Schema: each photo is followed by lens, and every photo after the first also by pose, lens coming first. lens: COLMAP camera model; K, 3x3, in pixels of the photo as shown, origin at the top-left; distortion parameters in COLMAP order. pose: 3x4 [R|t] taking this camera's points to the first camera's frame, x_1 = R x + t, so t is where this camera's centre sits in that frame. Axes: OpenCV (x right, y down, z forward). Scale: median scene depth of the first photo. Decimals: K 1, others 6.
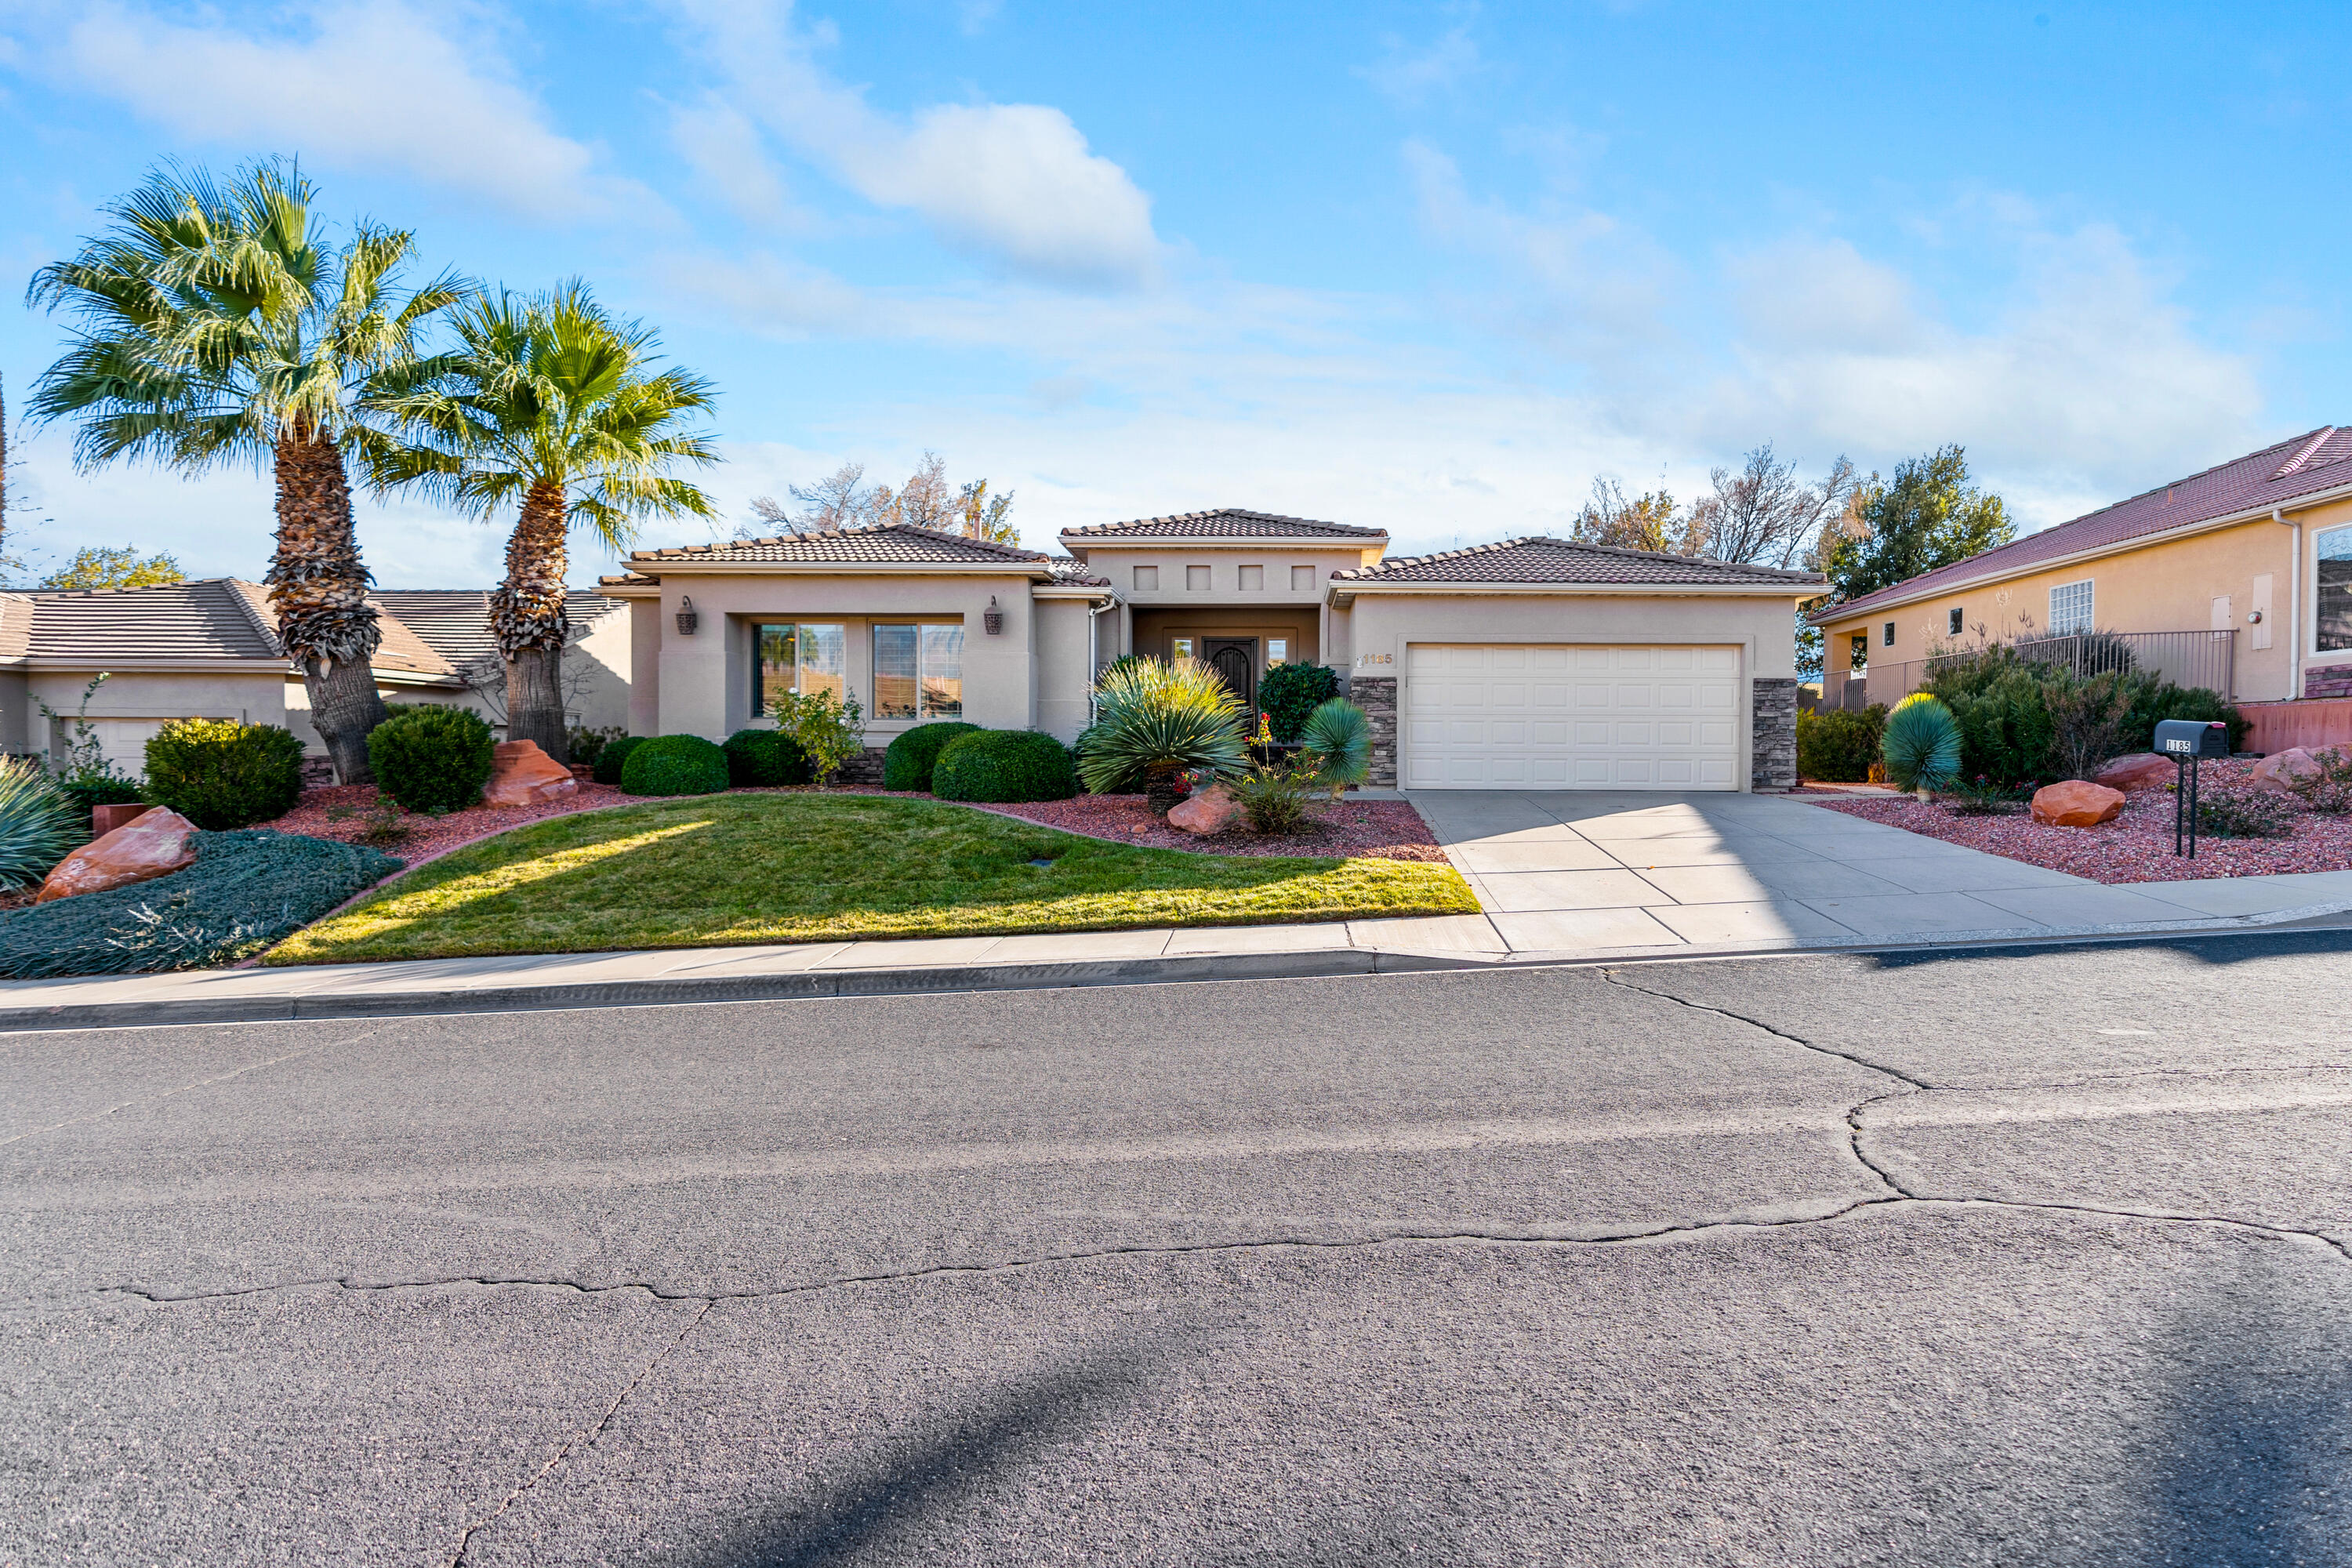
lens RADIAL K [[1074.8, 0, 1174.8], [0, 1074.8, 788.5], [0, 0, 1]] dist [-0.007877, 0.000787]
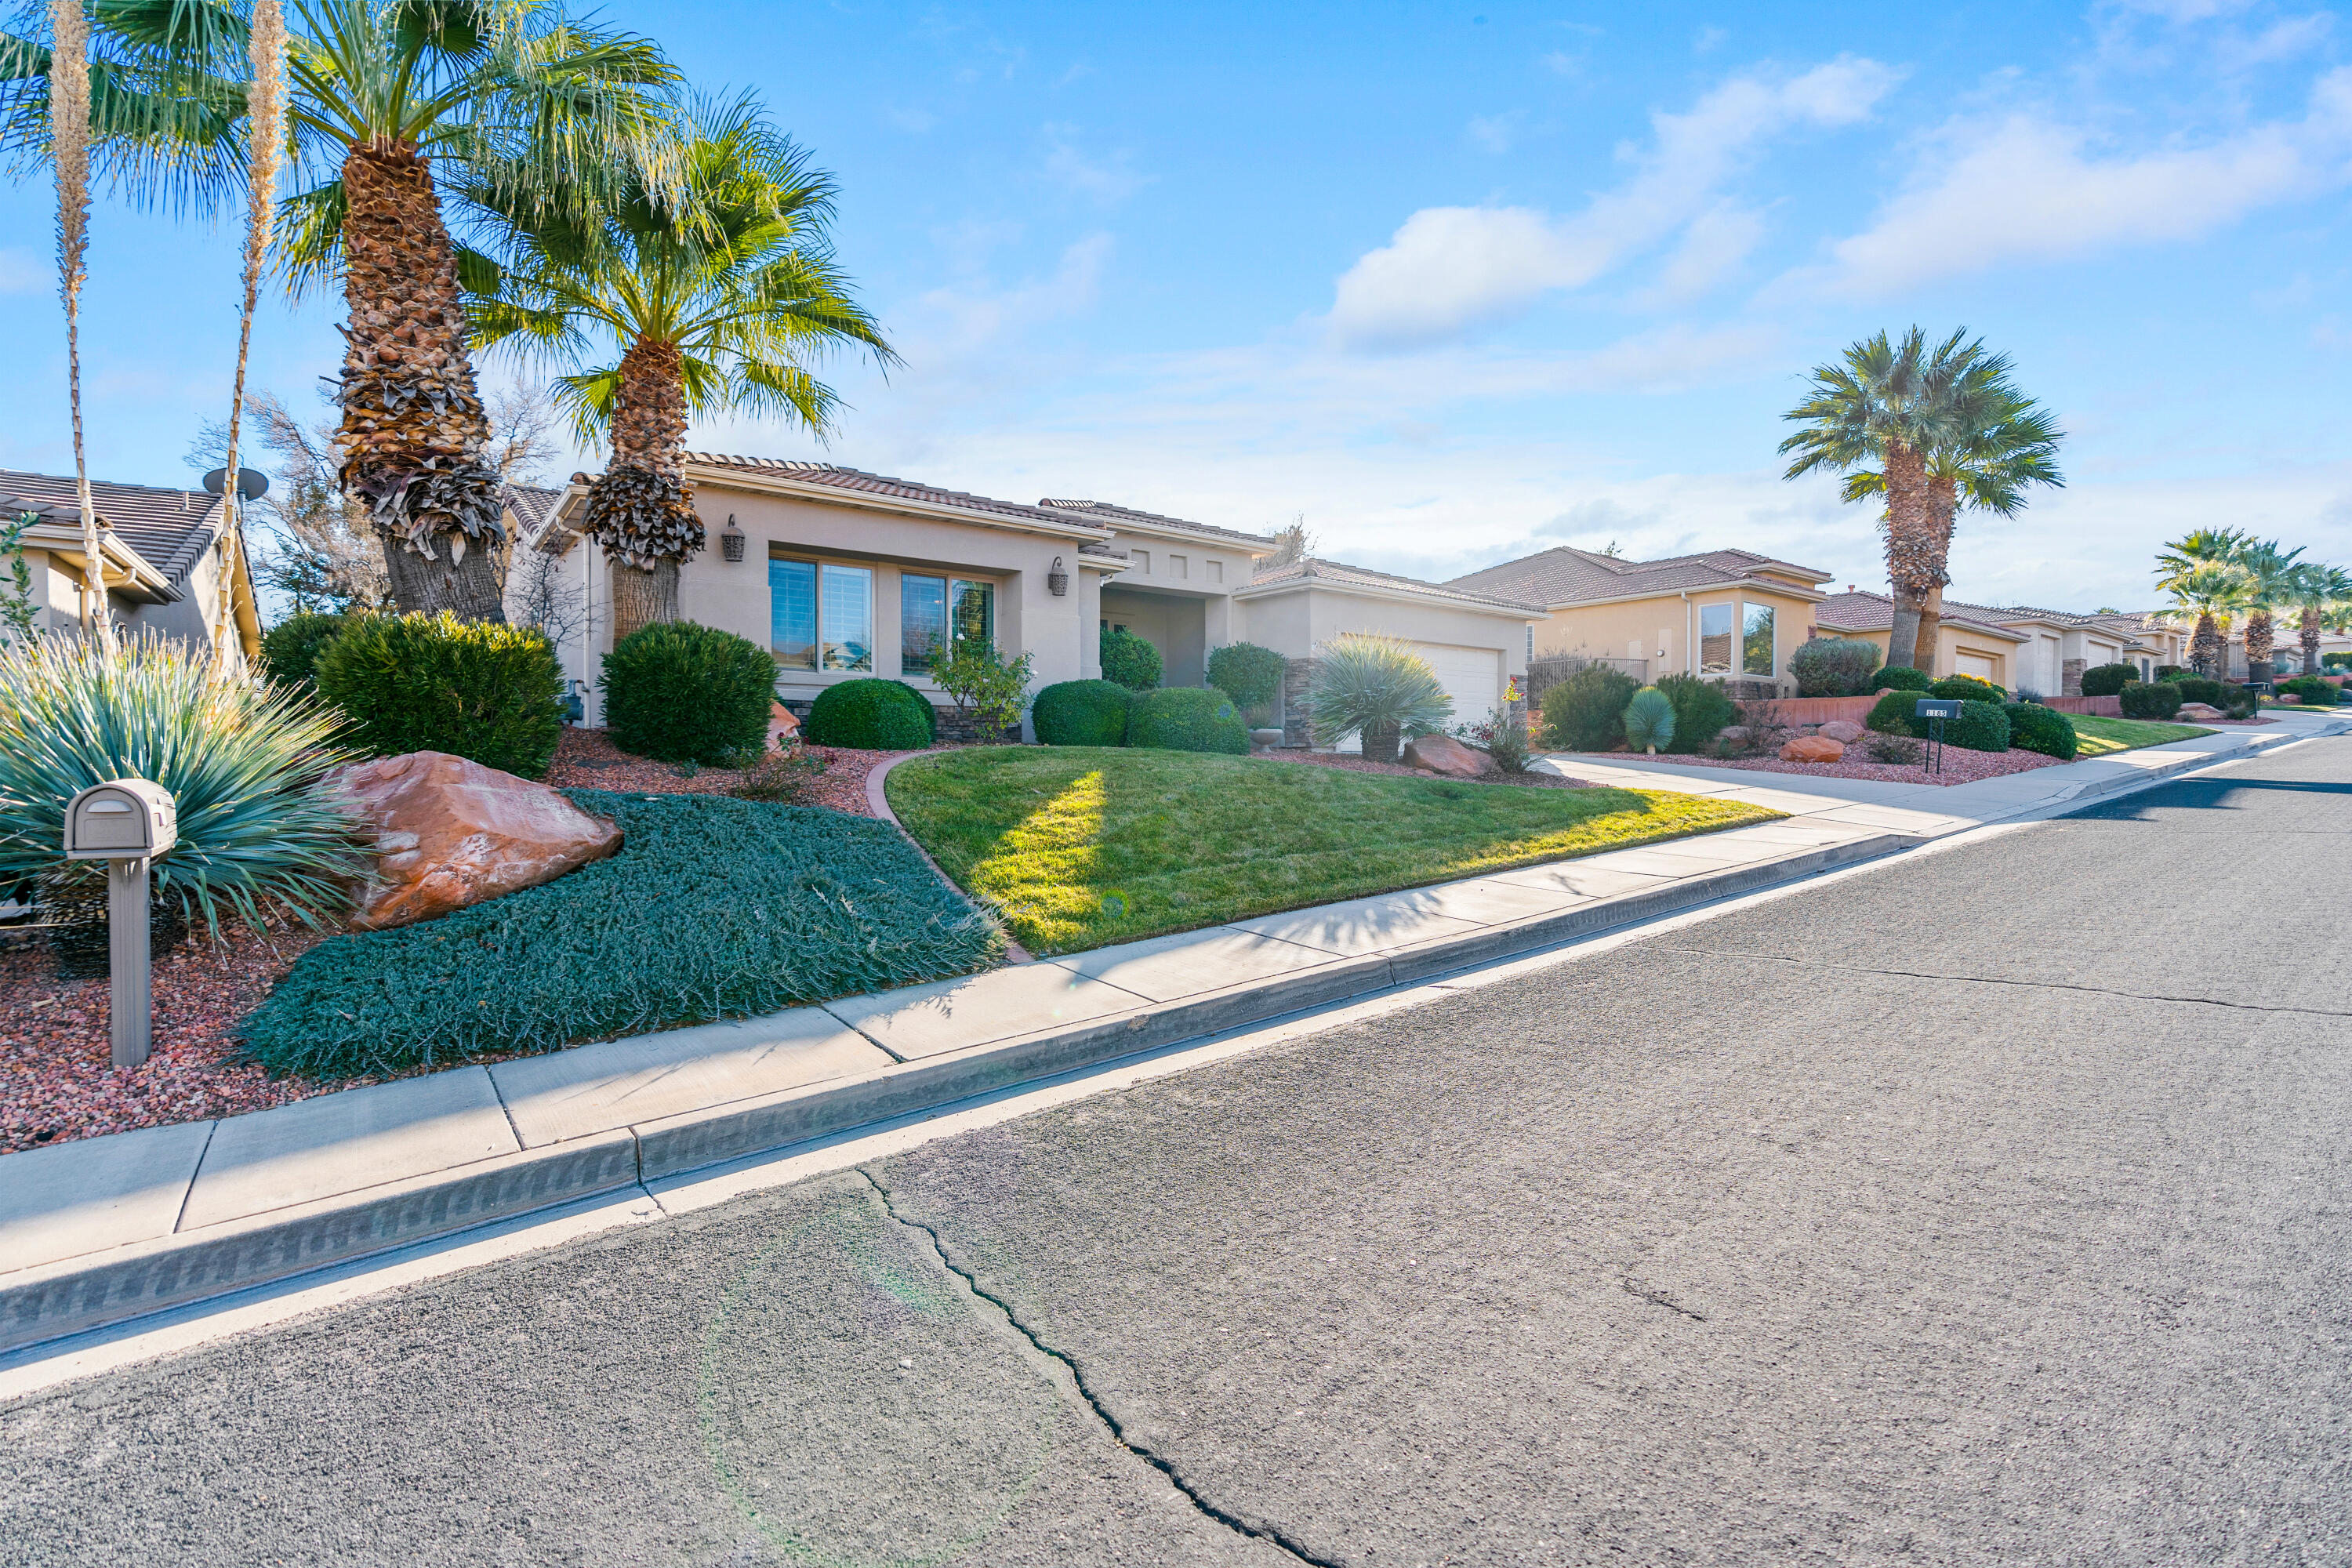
lens RADIAL K [[1074.8, 0, 1170.5], [0, 1074.8, 774.3], [0, 0, 1]] dist [-0.007877, 0.000787]
pose [[0.808516, -0.003041, 0.588466, -0.674846], [0.004982, 0.999986, -0.001677, 0.032750], [-0.588453, 0.004288, 0.808520, 0.089226]]
